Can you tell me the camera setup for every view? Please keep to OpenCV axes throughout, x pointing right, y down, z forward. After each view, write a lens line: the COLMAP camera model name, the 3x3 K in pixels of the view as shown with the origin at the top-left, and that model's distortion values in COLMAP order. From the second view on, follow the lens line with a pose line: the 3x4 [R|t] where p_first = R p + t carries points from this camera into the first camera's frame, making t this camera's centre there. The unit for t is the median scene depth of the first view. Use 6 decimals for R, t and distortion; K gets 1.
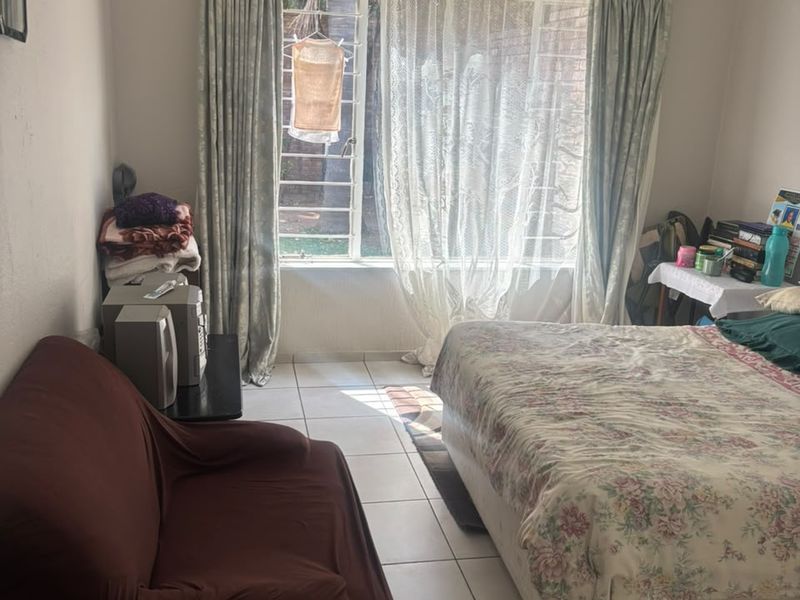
lens RADIAL K [[803.0, 0, 400.0], [0, 803.0, 300.0], [0, 0, 1]] dist [0.013314, -0.021122]
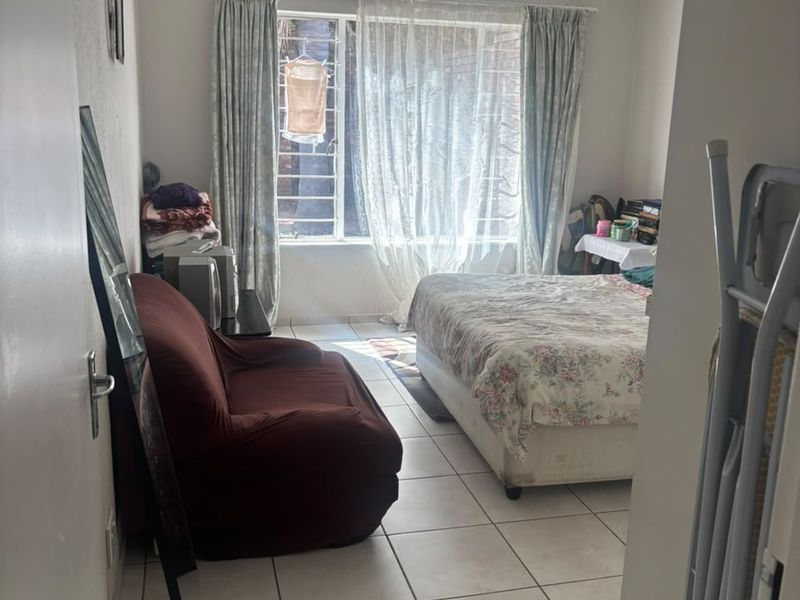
lens RADIAL K [[820.3, 0, 417.5], [0, 820.3, 297.7], [0, 0, 1]] dist [0.061882, -0.016394]
pose [[0.997205, -0.029475, 0.068654, -0.029386], [0.031625, 0.999036, -0.030433, 0.091153], [-0.067691, 0.032519, 0.997176, -0.284770]]
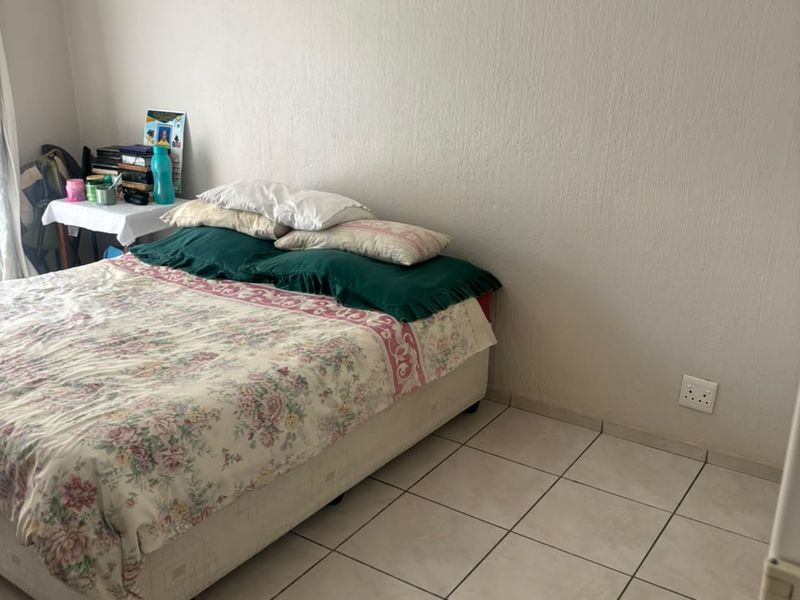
lens RADIAL K [[803.0, 0, 400.0], [0, 803.0, 300.0], [0, 0, 1]] dist [0.013314, -0.021122]
pose [[0.707810, -0.262007, 0.656016, -0.037898], [0.202219, 0.964960, 0.167213, -0.010413], [-0.676840, 0.014304, 0.735991, 0.033431]]
